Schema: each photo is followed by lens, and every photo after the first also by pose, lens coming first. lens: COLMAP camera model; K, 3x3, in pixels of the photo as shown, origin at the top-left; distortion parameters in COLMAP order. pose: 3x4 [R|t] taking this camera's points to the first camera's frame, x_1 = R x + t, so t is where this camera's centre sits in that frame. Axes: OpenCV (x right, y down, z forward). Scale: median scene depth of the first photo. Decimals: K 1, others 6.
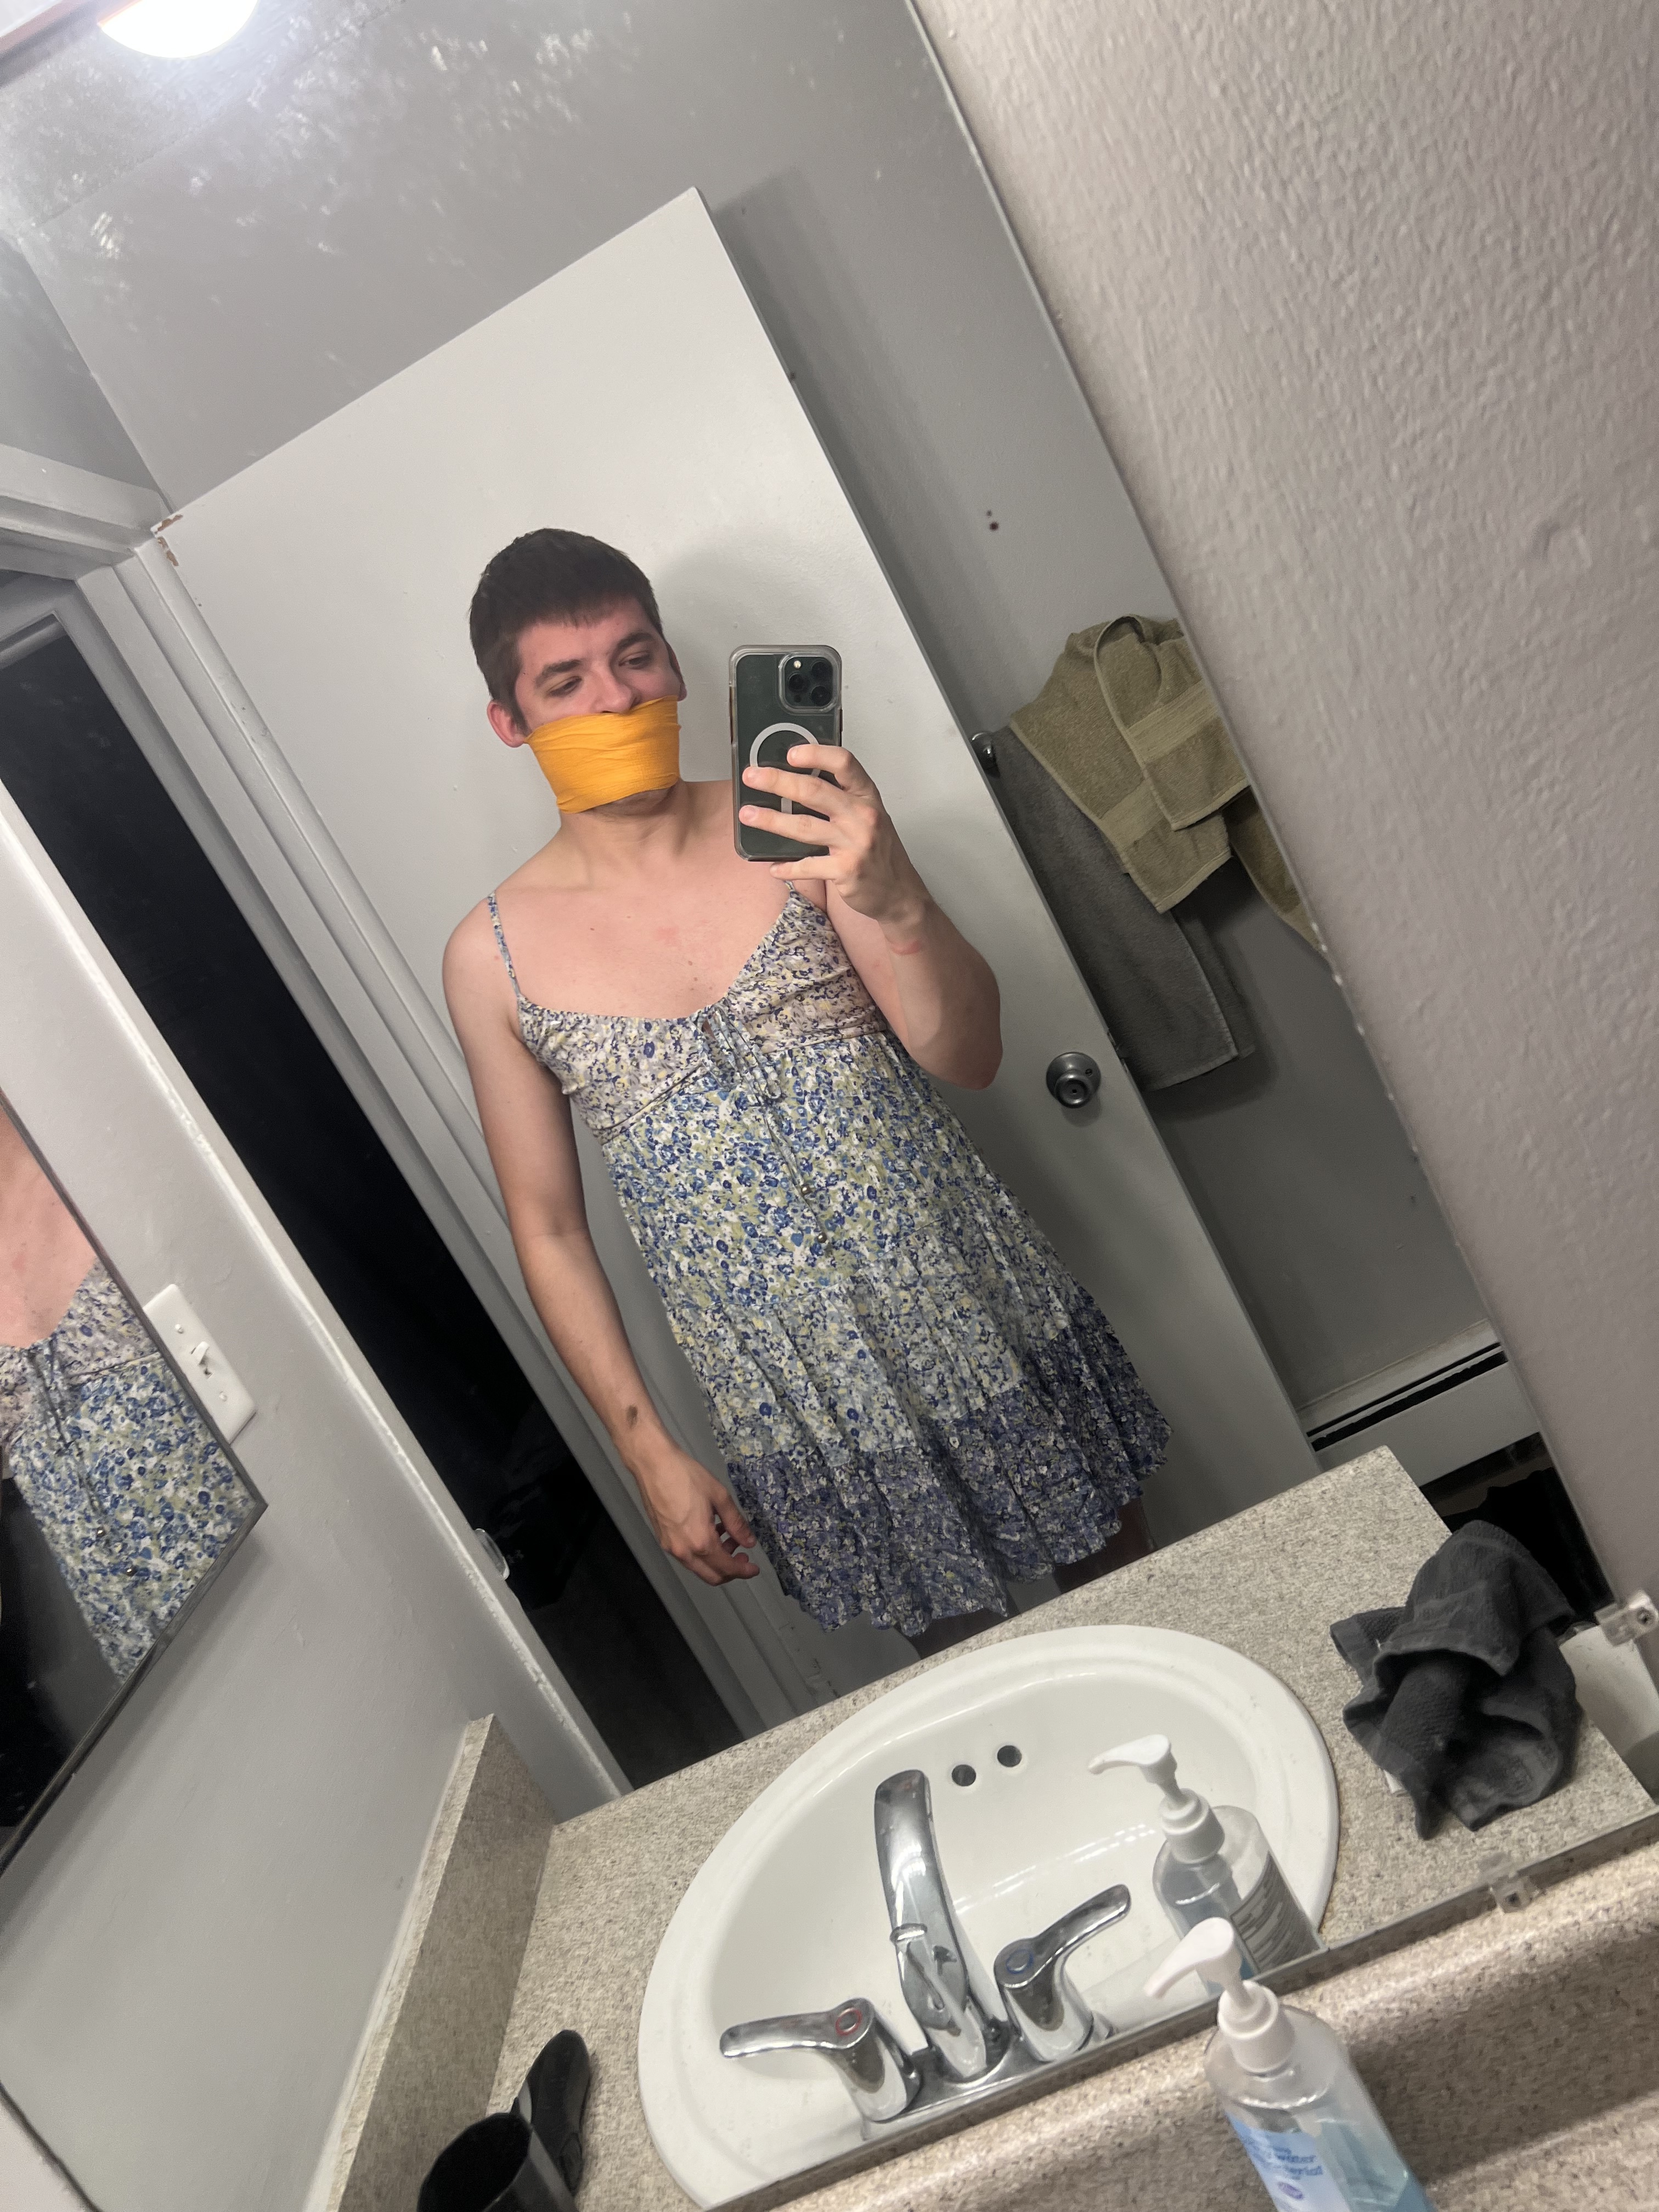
lens RADIAL K [[1659.8, 0, 813.0], [0, 1659.8, 1104.4], [0, 0, 1]] dist [0.035343, -0.032557]
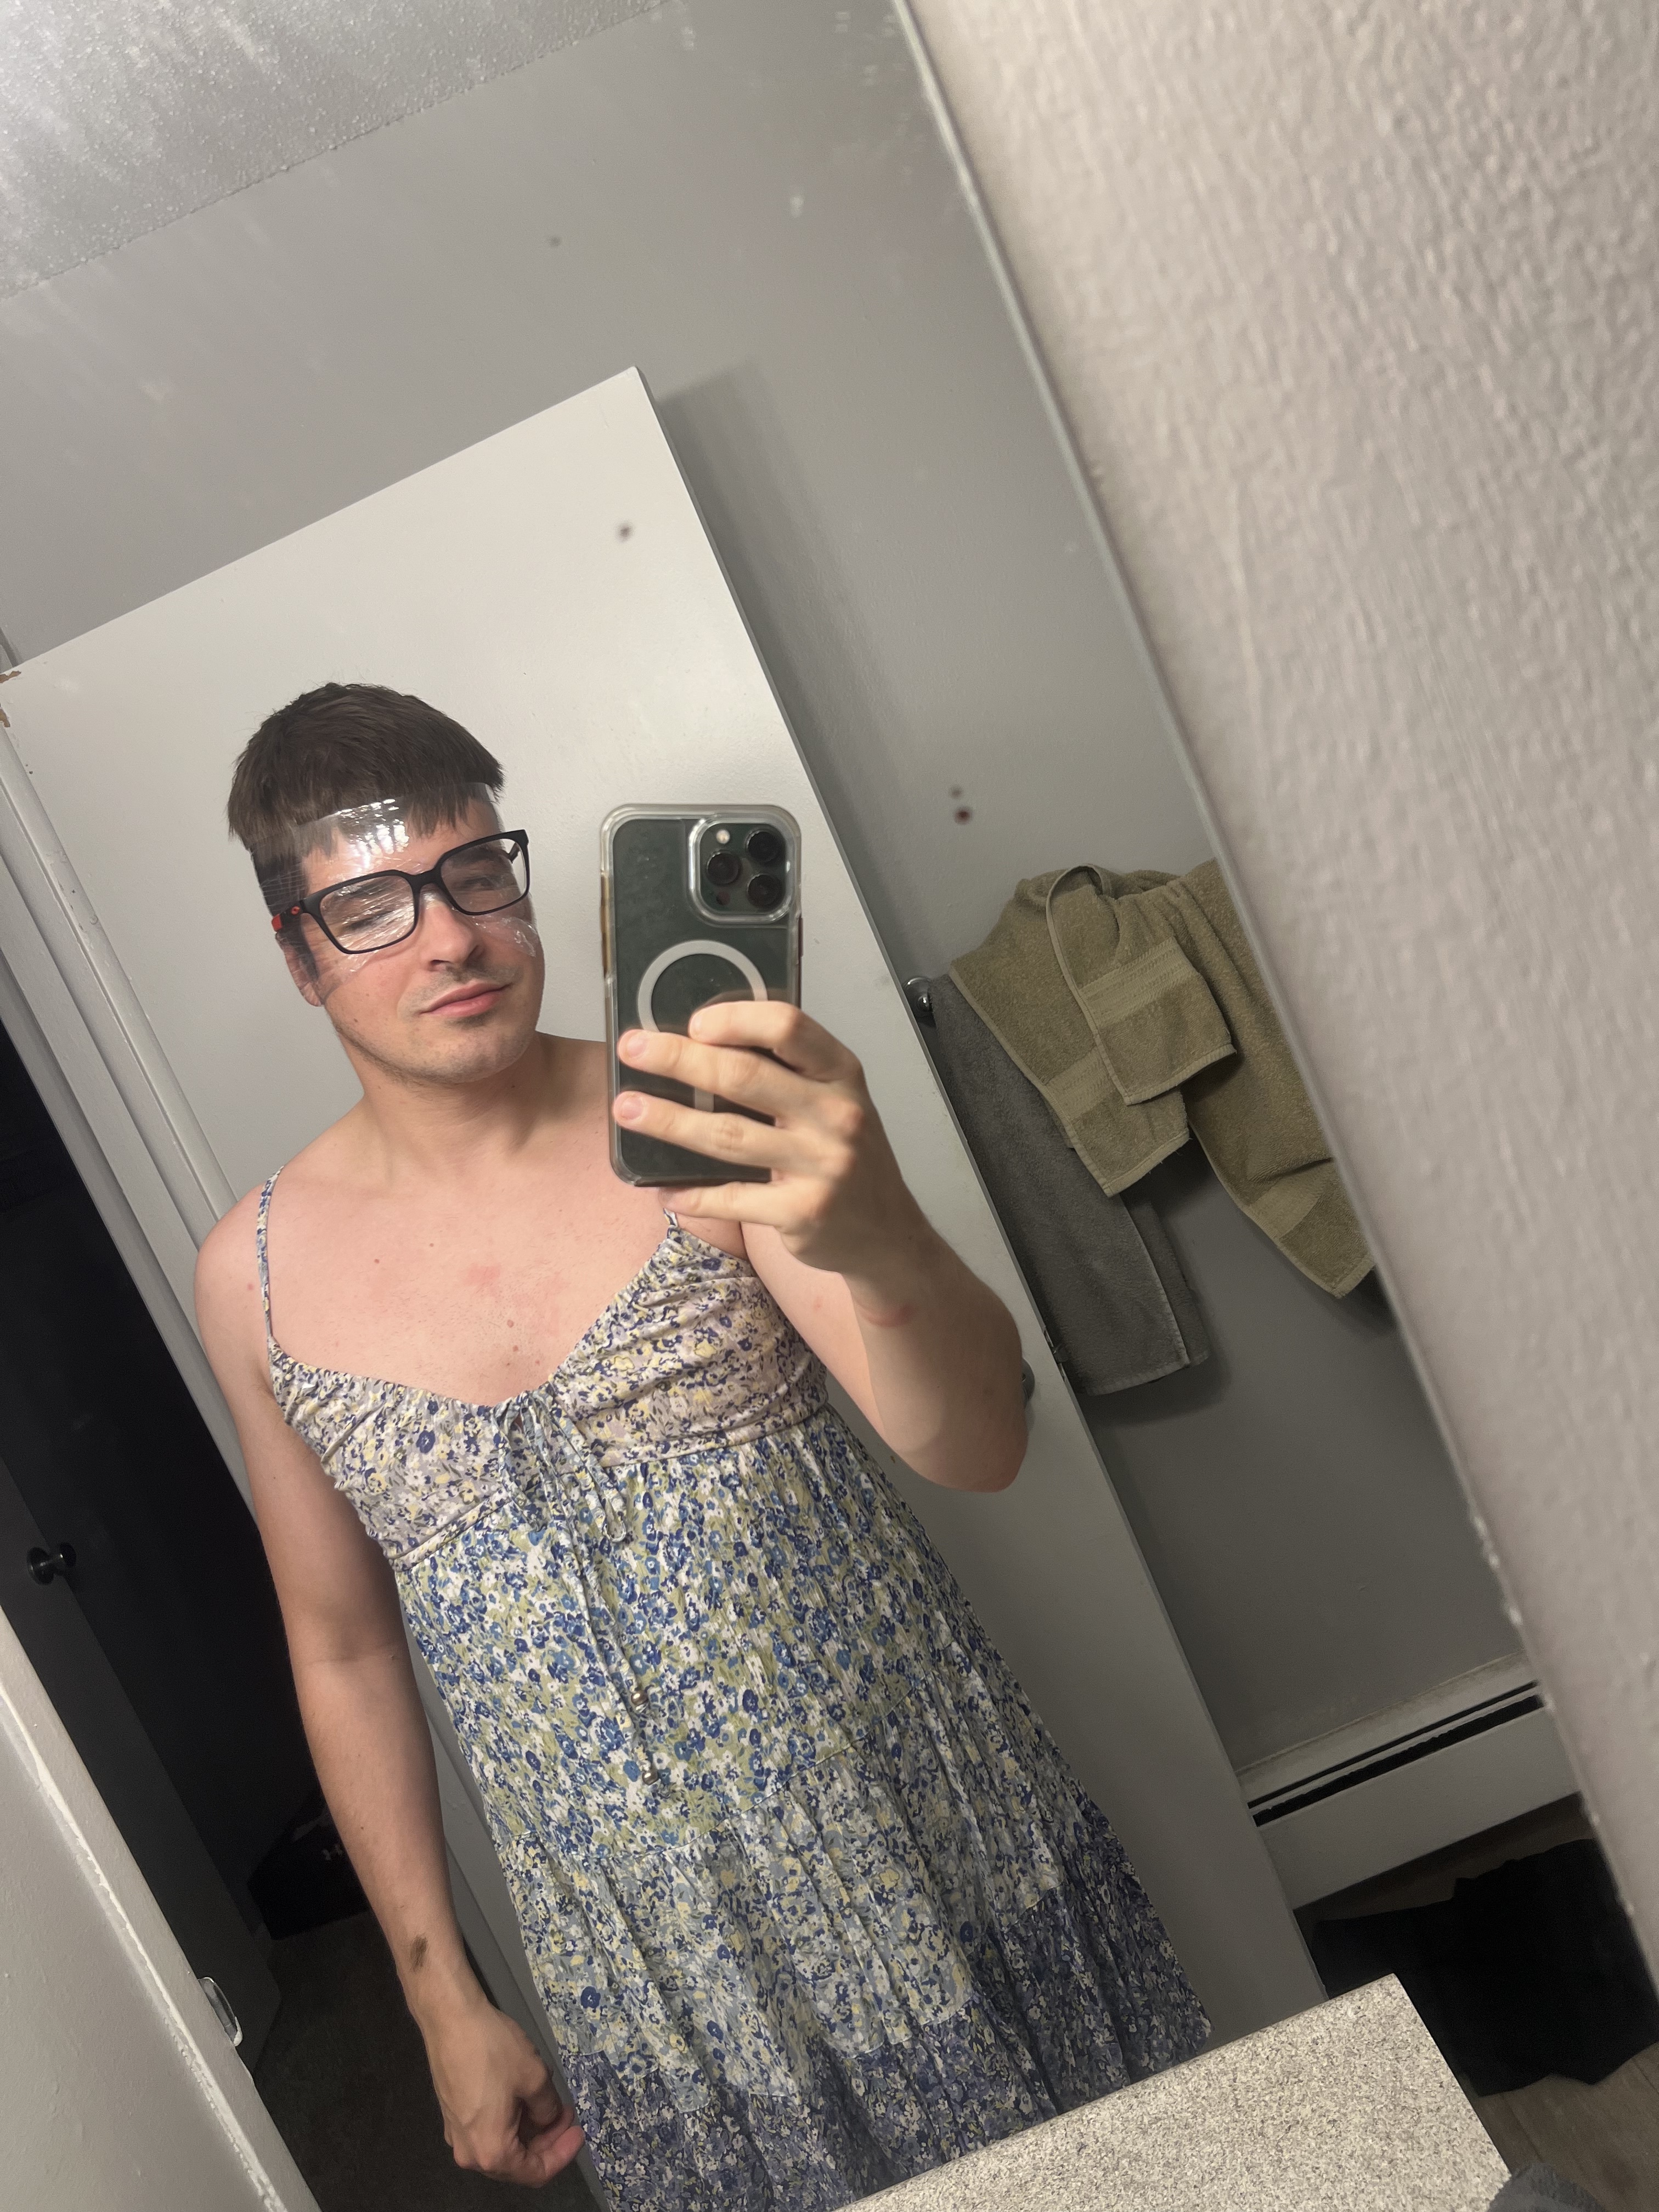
lens RADIAL K [[1671.3, 0, 829.5], [0, 1671.3, 1106.0], [0, 0, 1]] dist [0.039873, -0.042321]
pose [[0.996210, 0.068195, 0.053998, 0.031997], [-0.061494, 0.991193, -0.117283, -0.148586], [-0.061520, 0.113517, 0.991629, 0.373859]]
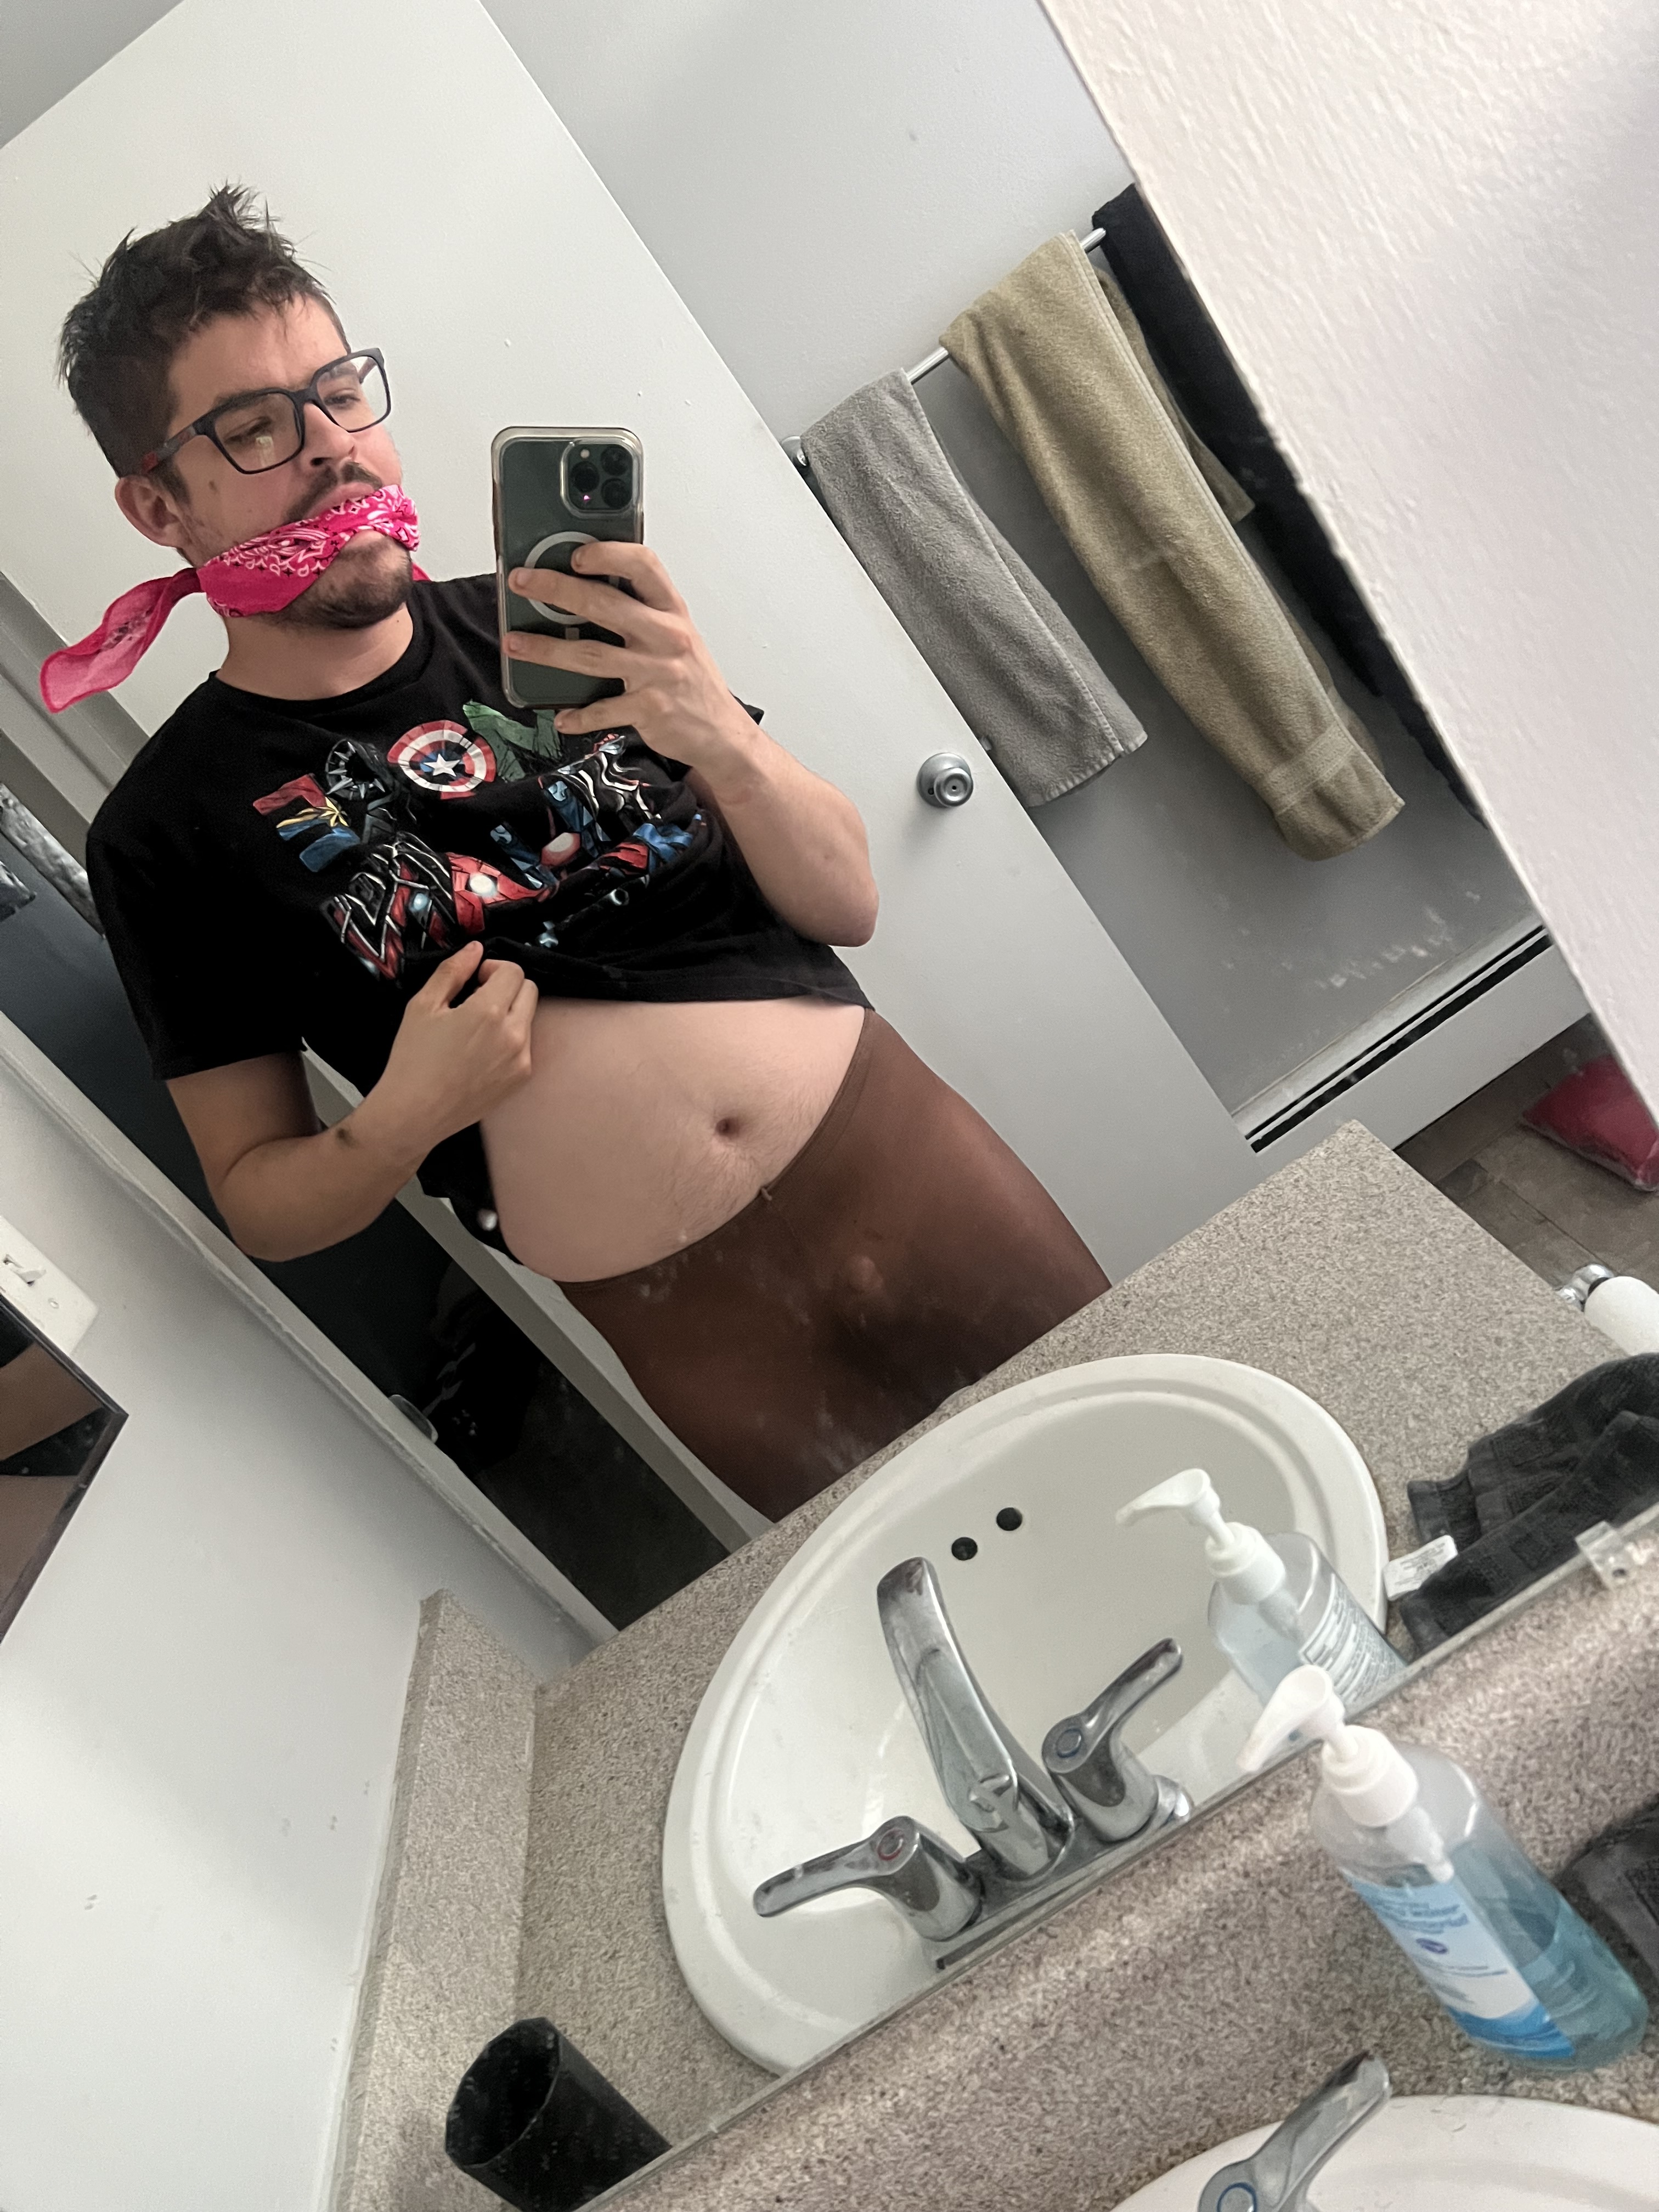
lens RADIAL K [[1671.1, 0, 835.4], [0, 1671.1, 1089.7], [0, 0, 1]] dist [0.049605, -0.044269]
pose [[0.981517, -0.177964, 0.070376, 0.000568], [0.169266, 0.978880, 0.114639, 0.061892], [-0.089291, -0.100608, 0.990911, 0.198498]]
